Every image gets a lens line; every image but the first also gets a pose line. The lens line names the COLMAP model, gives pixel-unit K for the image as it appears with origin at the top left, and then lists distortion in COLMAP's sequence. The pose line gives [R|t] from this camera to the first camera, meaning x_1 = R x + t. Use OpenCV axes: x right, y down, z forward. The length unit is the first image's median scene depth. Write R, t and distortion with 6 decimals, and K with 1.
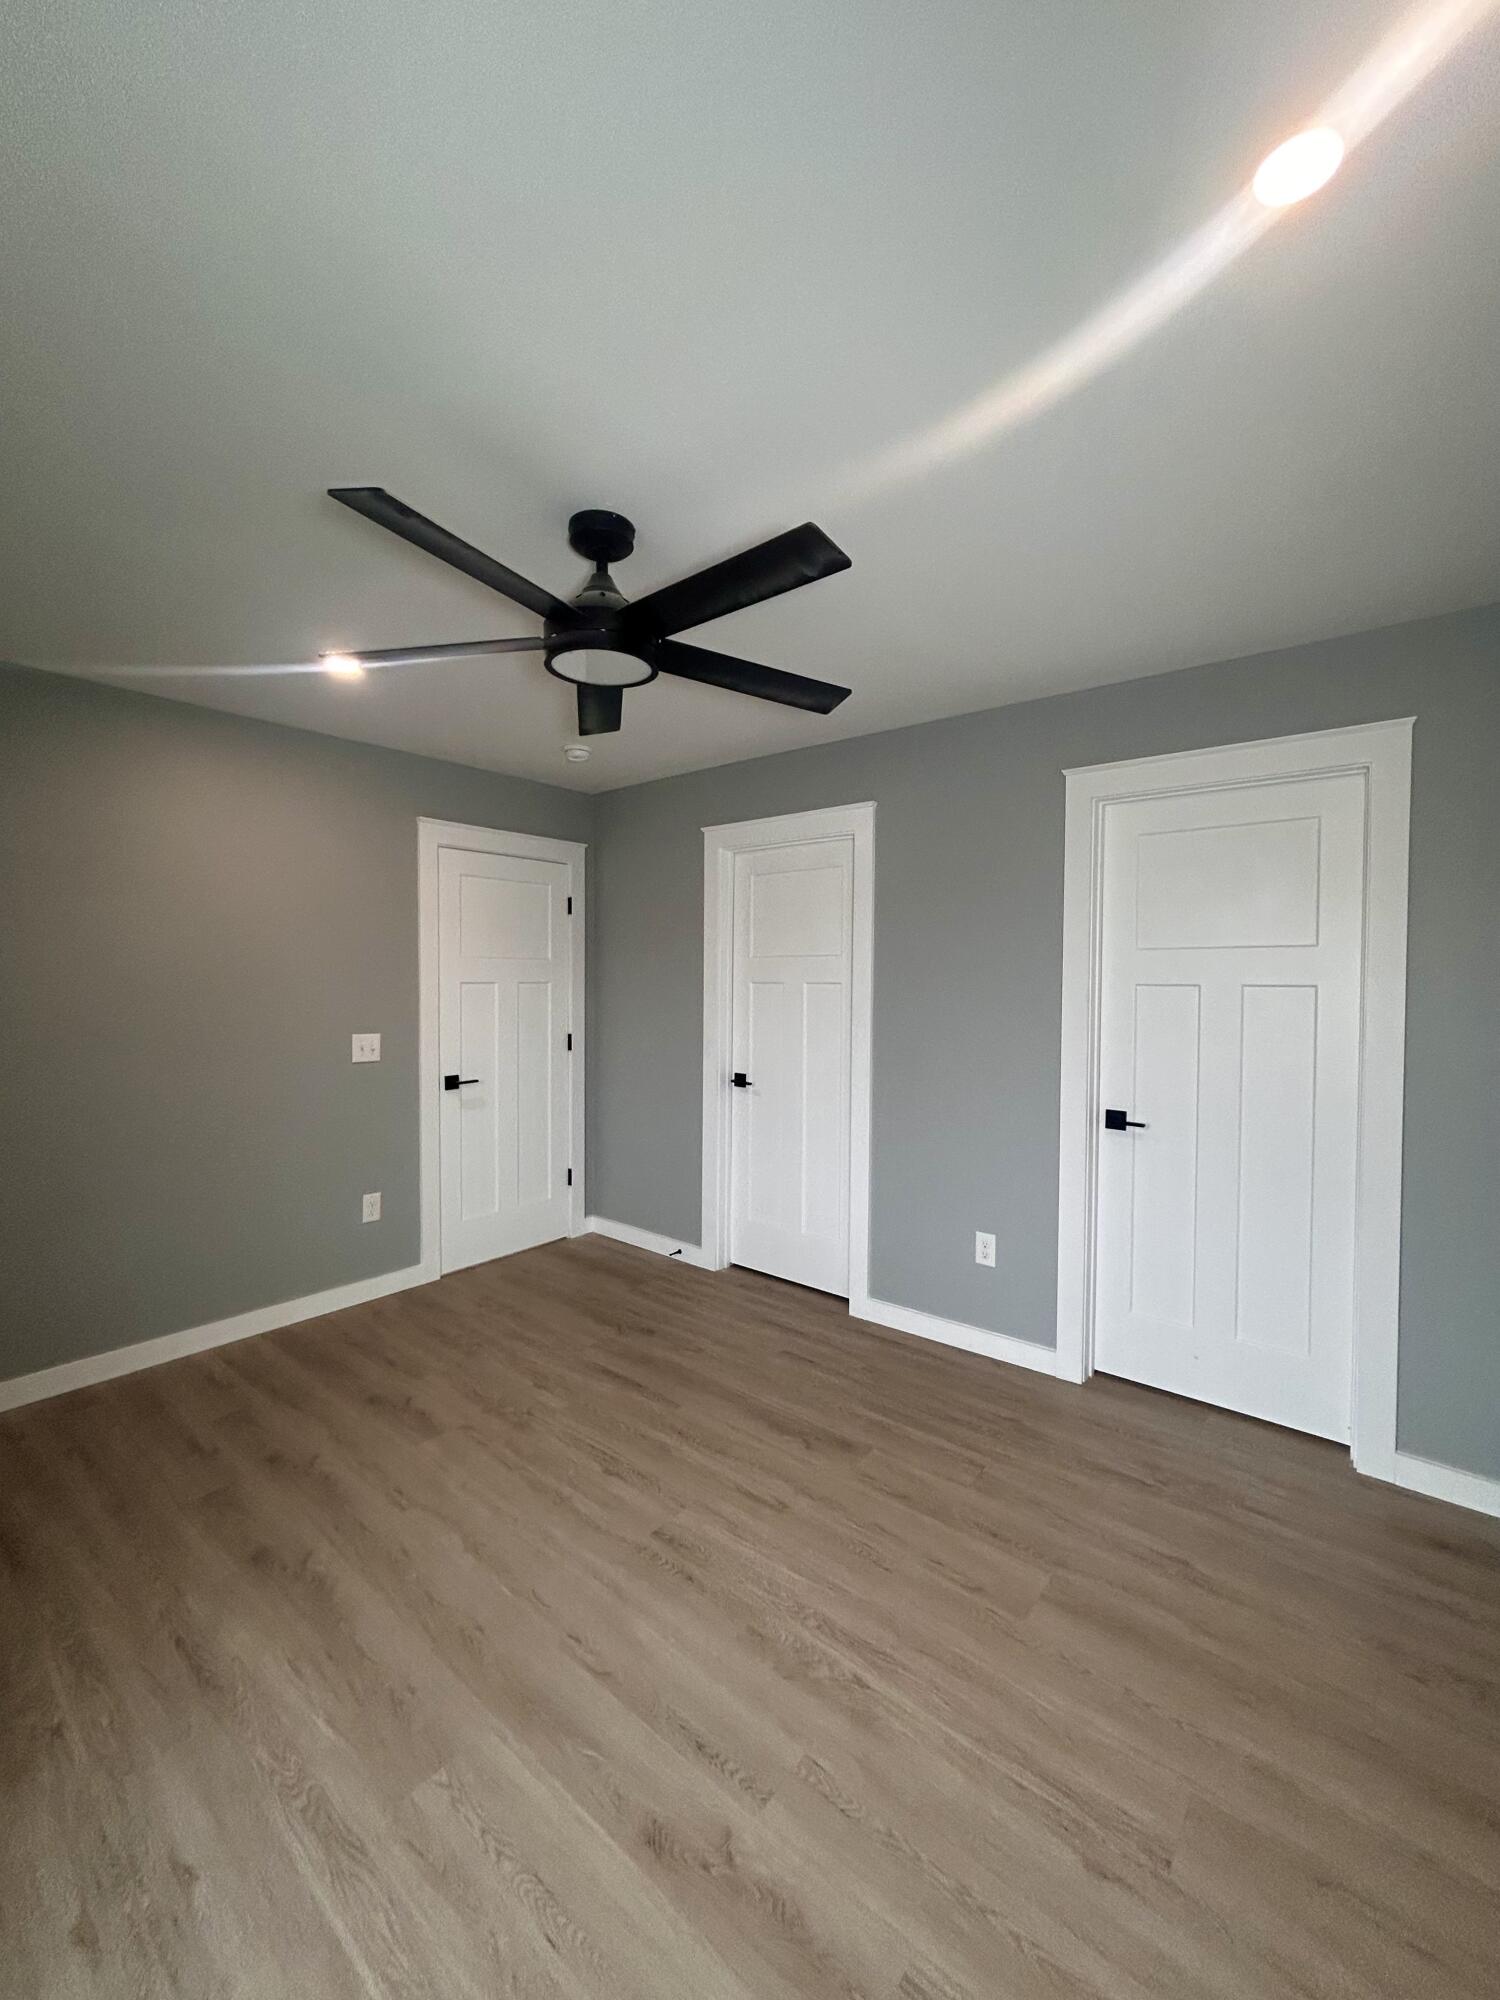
lens RADIAL K [[809.5, 0, 749.6], [0, 809.5, 995.6], [0, 0, 1]] dist [-0.000288, 0.000130]
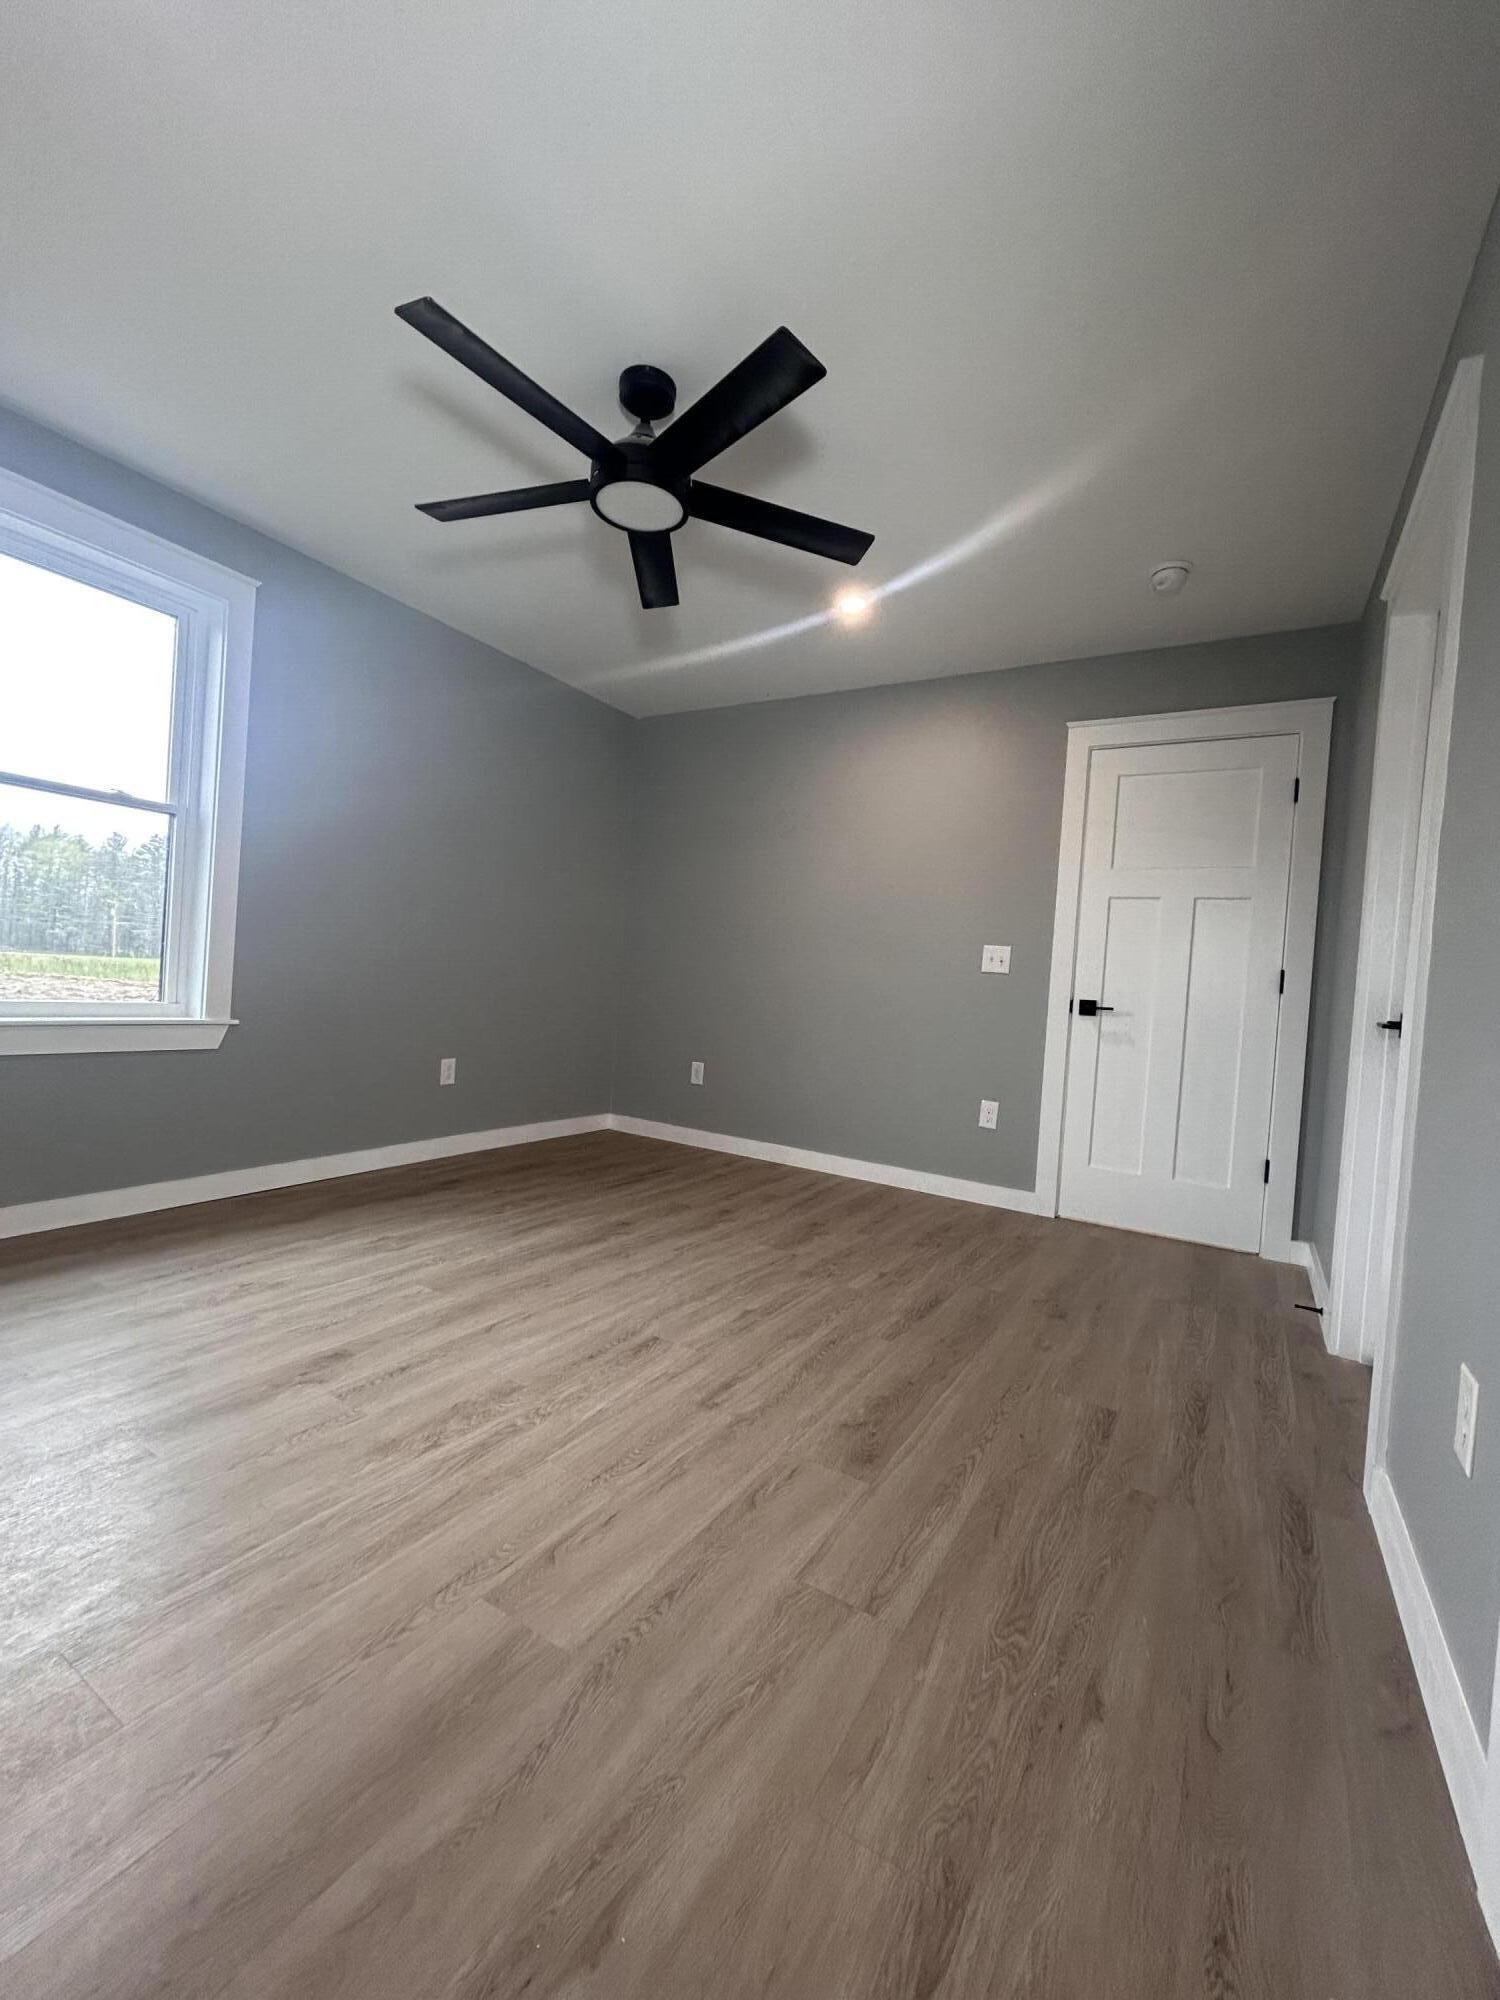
lens RADIAL K [[809.5, 0, 749.6], [0, 809.5, 995.6], [0, 0, 1]] dist [-0.000288, 0.000130]
pose [[0.149635, 0.018686, -0.988565, 0.766906], [-0.089136, 0.996005, 0.005334, 0.203348], [0.984715, 0.087319, 0.150703, 0.815789]]
